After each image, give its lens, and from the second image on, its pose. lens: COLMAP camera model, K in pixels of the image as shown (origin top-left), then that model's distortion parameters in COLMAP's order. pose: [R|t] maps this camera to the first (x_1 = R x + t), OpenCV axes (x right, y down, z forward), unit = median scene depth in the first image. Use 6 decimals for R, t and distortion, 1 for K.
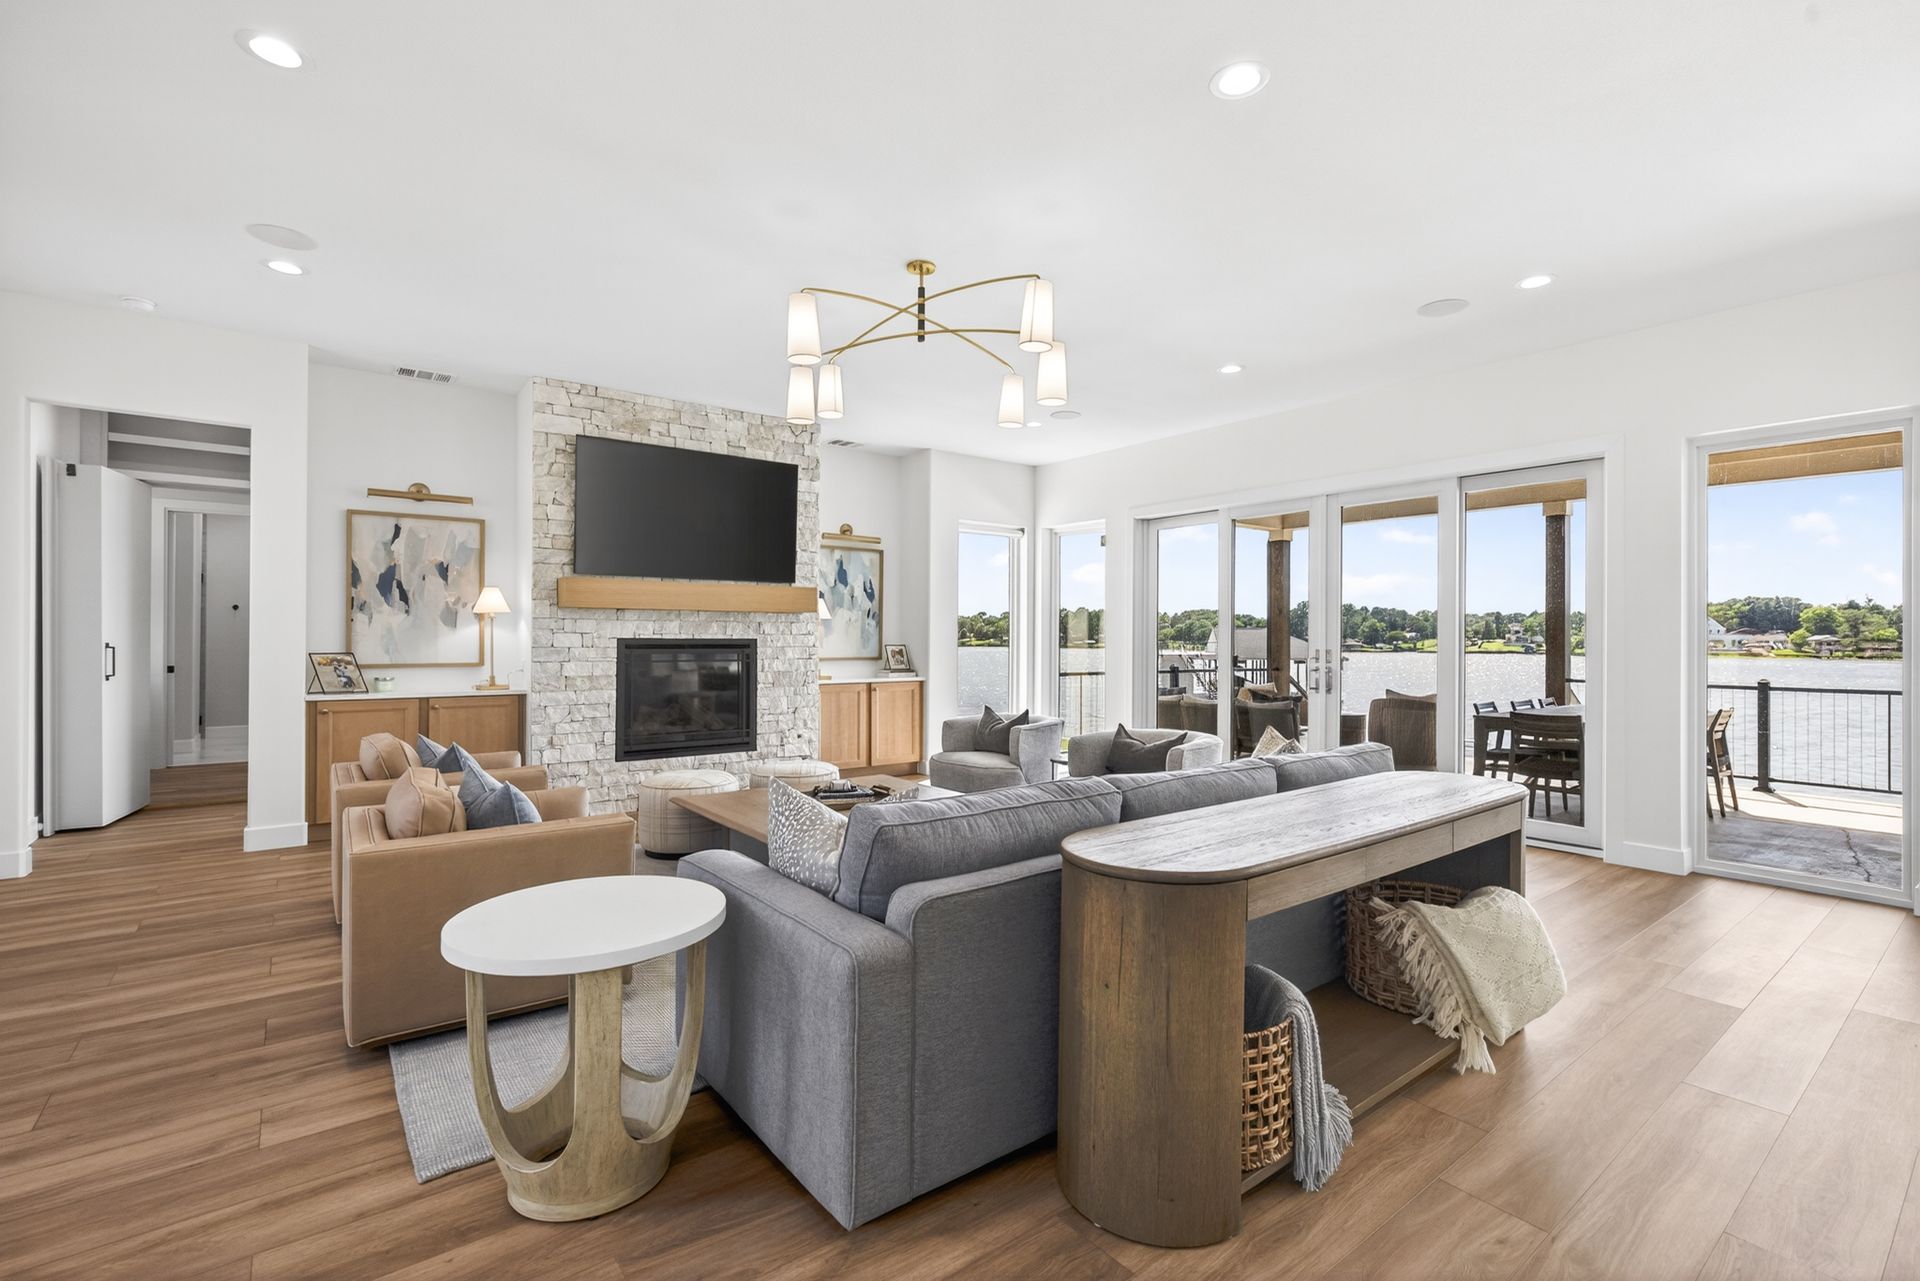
lens RADIAL K [[860.2, 0, 974.2], [0, 860.2, 634.7], [0, 0, 1]] dist [-0.000836, -0.000515]
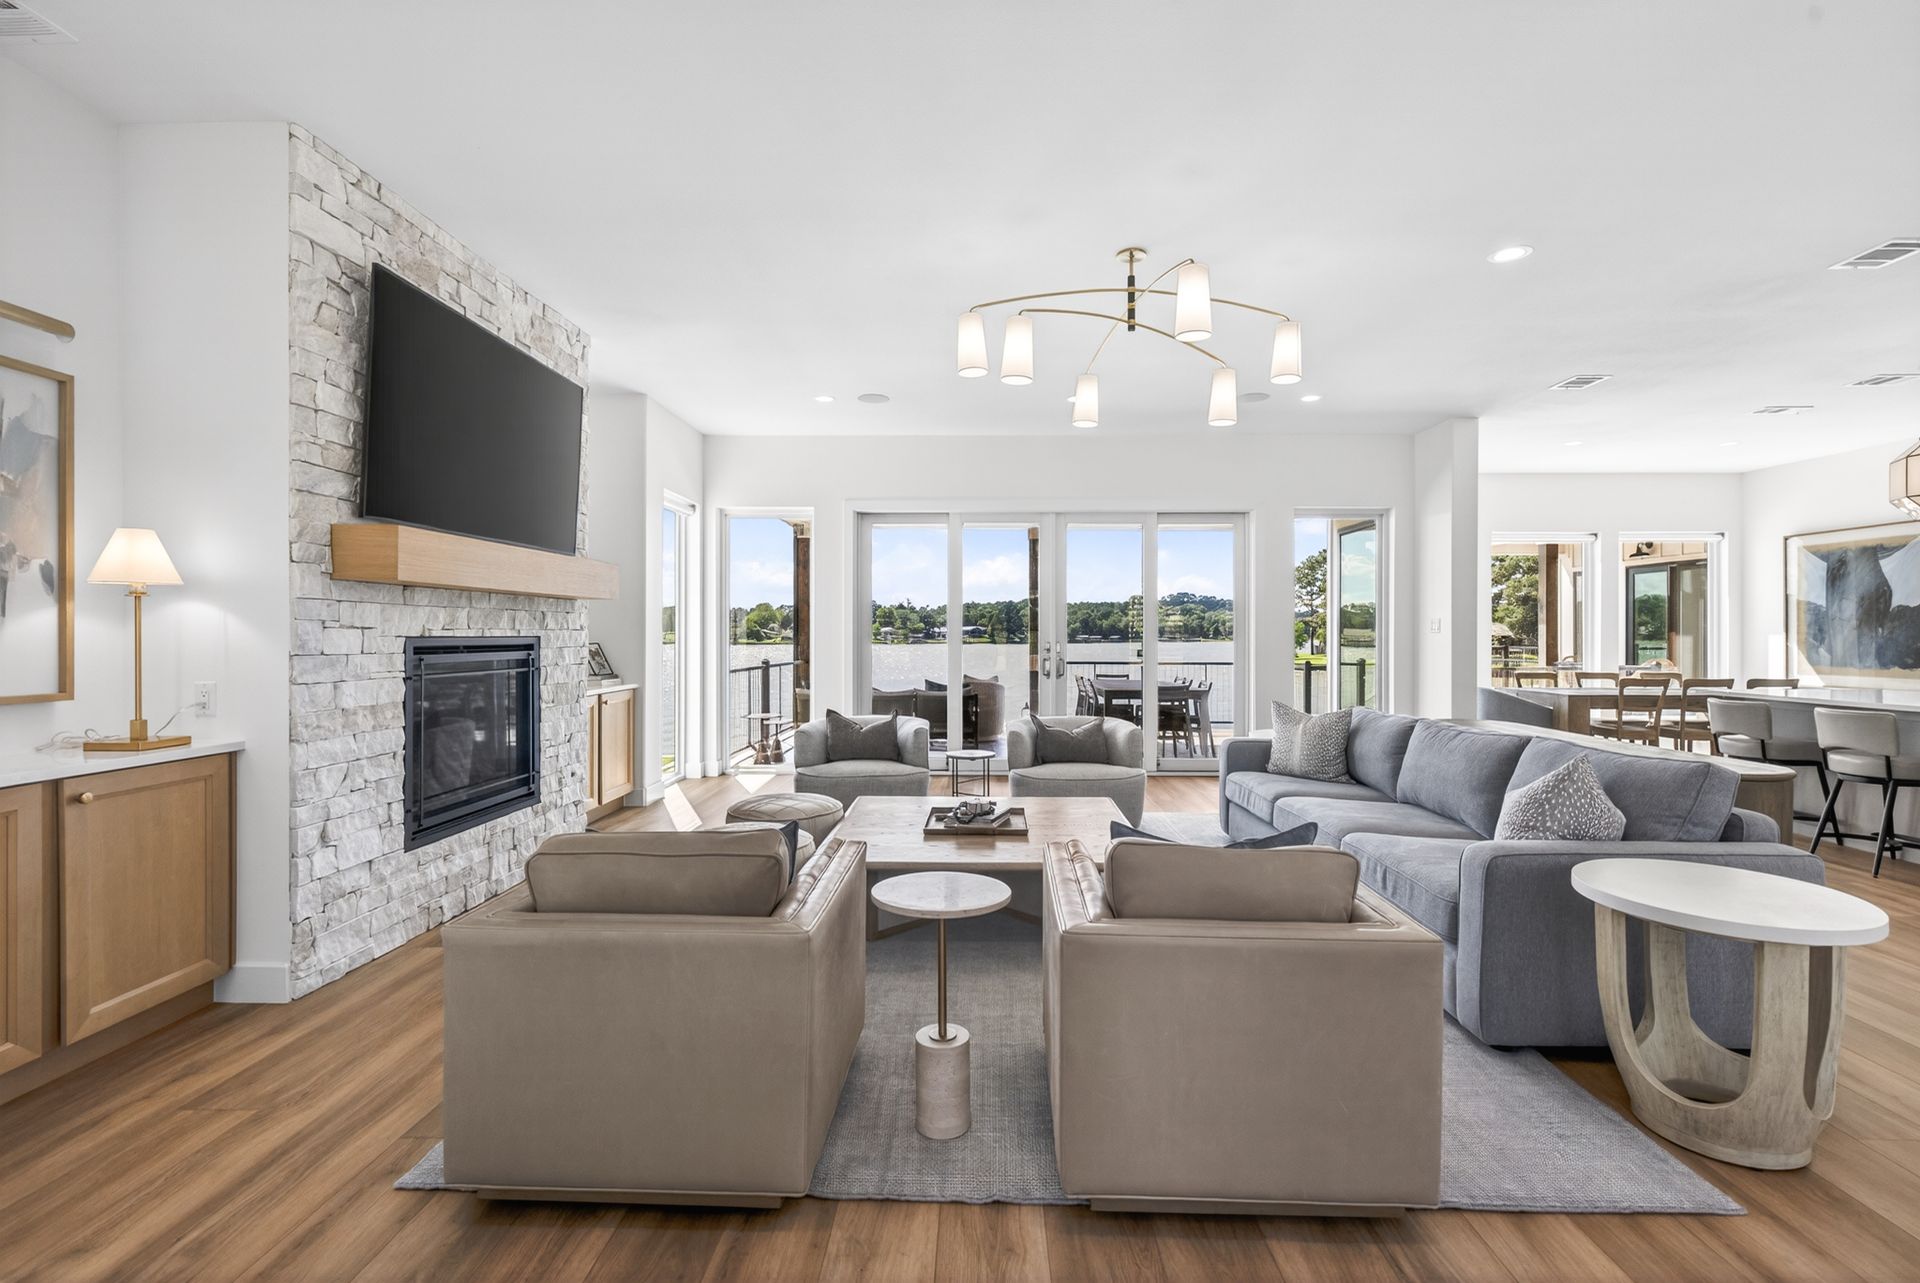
lens RADIAL K [[860.2, 0, 975.9], [0, 860.2, 635.0], [0, 0, 1]] dist [-0.000836, -0.000515]
pose [[0.630805, -0.005608, 0.775922, -0.624670], [-0.002198, 0.999957, 0.009014, -0.003158], [-0.775939, -0.007391, 0.630765, 0.348233]]
